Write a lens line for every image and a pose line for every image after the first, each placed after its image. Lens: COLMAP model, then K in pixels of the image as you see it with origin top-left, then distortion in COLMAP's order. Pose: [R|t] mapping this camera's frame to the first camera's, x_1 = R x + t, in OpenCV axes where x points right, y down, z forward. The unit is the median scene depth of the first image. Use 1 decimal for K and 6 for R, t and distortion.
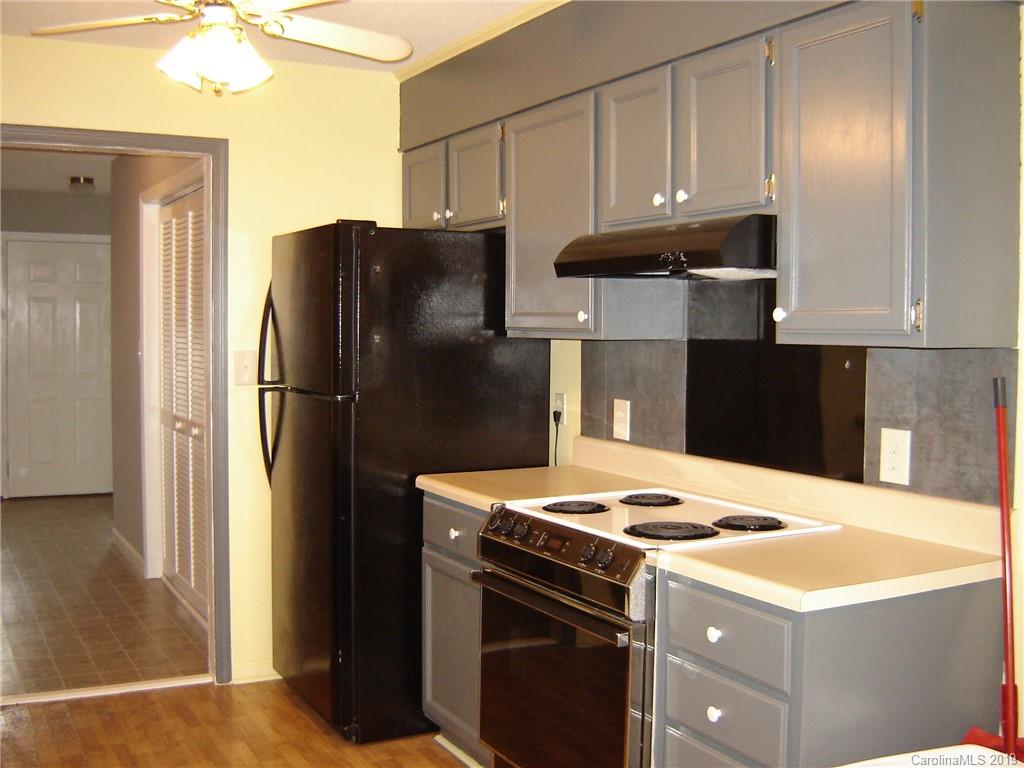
lens RADIAL K [[1144.0, 0, 508.5], [0, 1144.0, 381.7], [0, 0, 1]] dist [-0.130559, 0.000000]
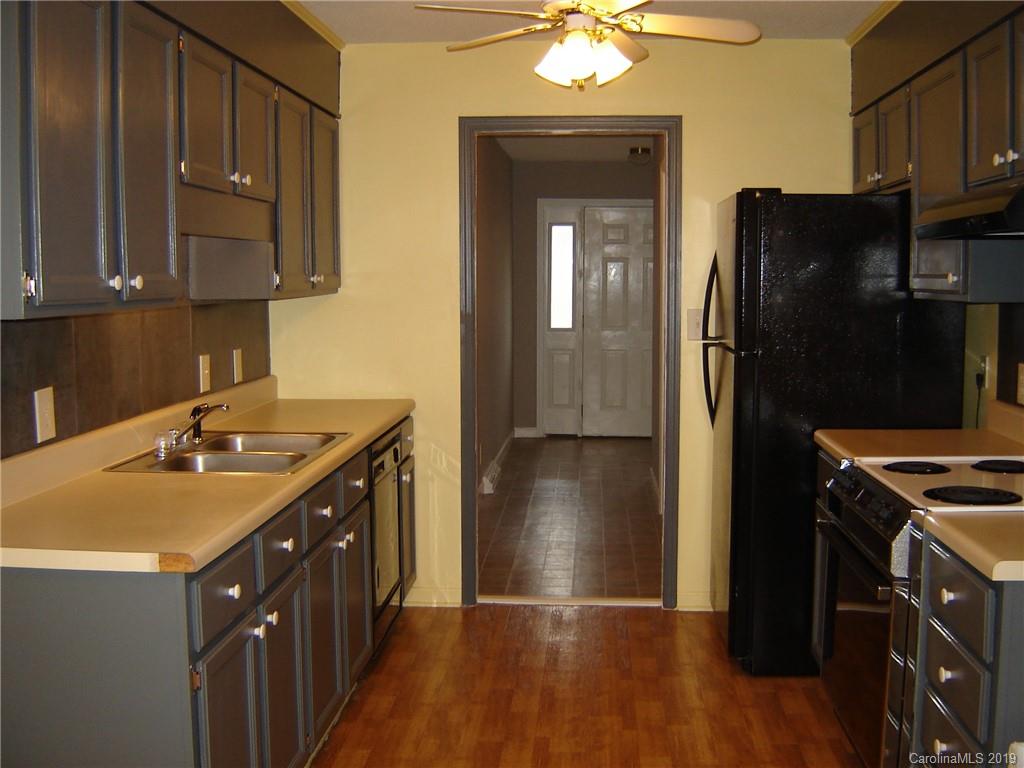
lens RADIAL K [[1144.0, 0, 514.4], [0, 1144.0, 385.7], [0, 0, 1]] dist [-0.130559, 0.000000]
pose [[0.845189, 0.041077, -0.532886, 0.237940], [-0.017818, 0.998654, 0.048721, -0.004141], [0.534170, -0.031683, 0.844783, -0.027330]]
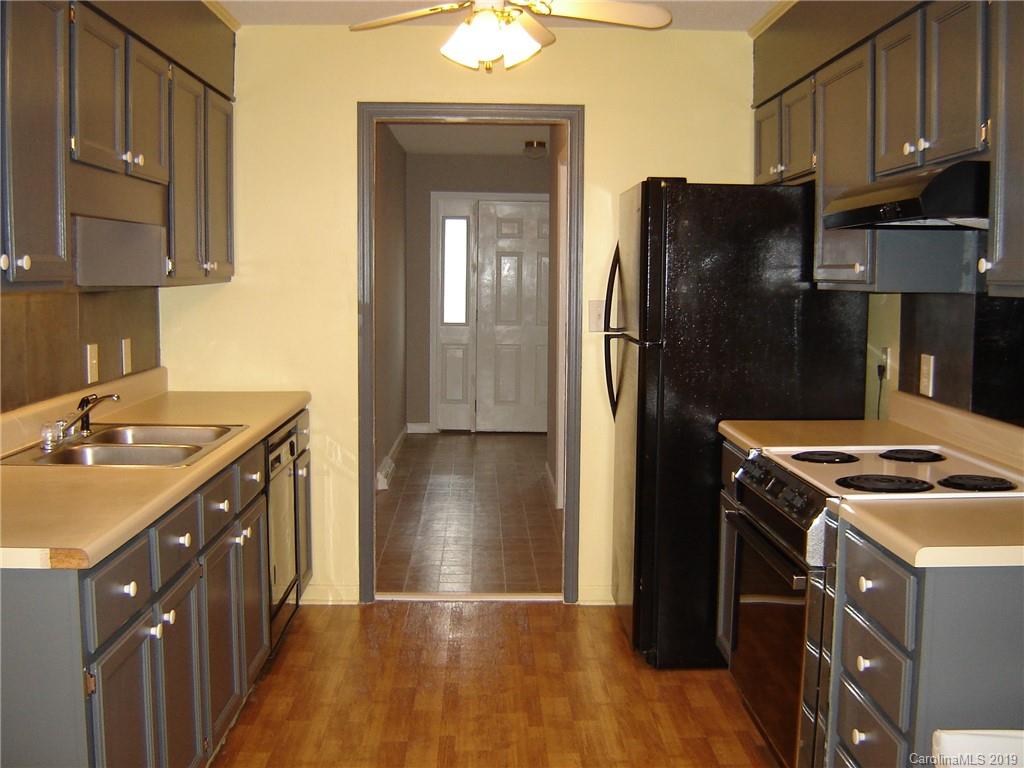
lens RADIAL K [[1144.0, 0, 513.2], [0, 1144.0, 383.7], [0, 0, 1]] dist [-0.130559, 0.000000]
pose [[0.893126, 0.041610, -0.447878, 0.214816], [-0.023147, 0.998644, 0.046620, 0.003946], [0.449210, -0.031271, 0.892879, -0.015235]]
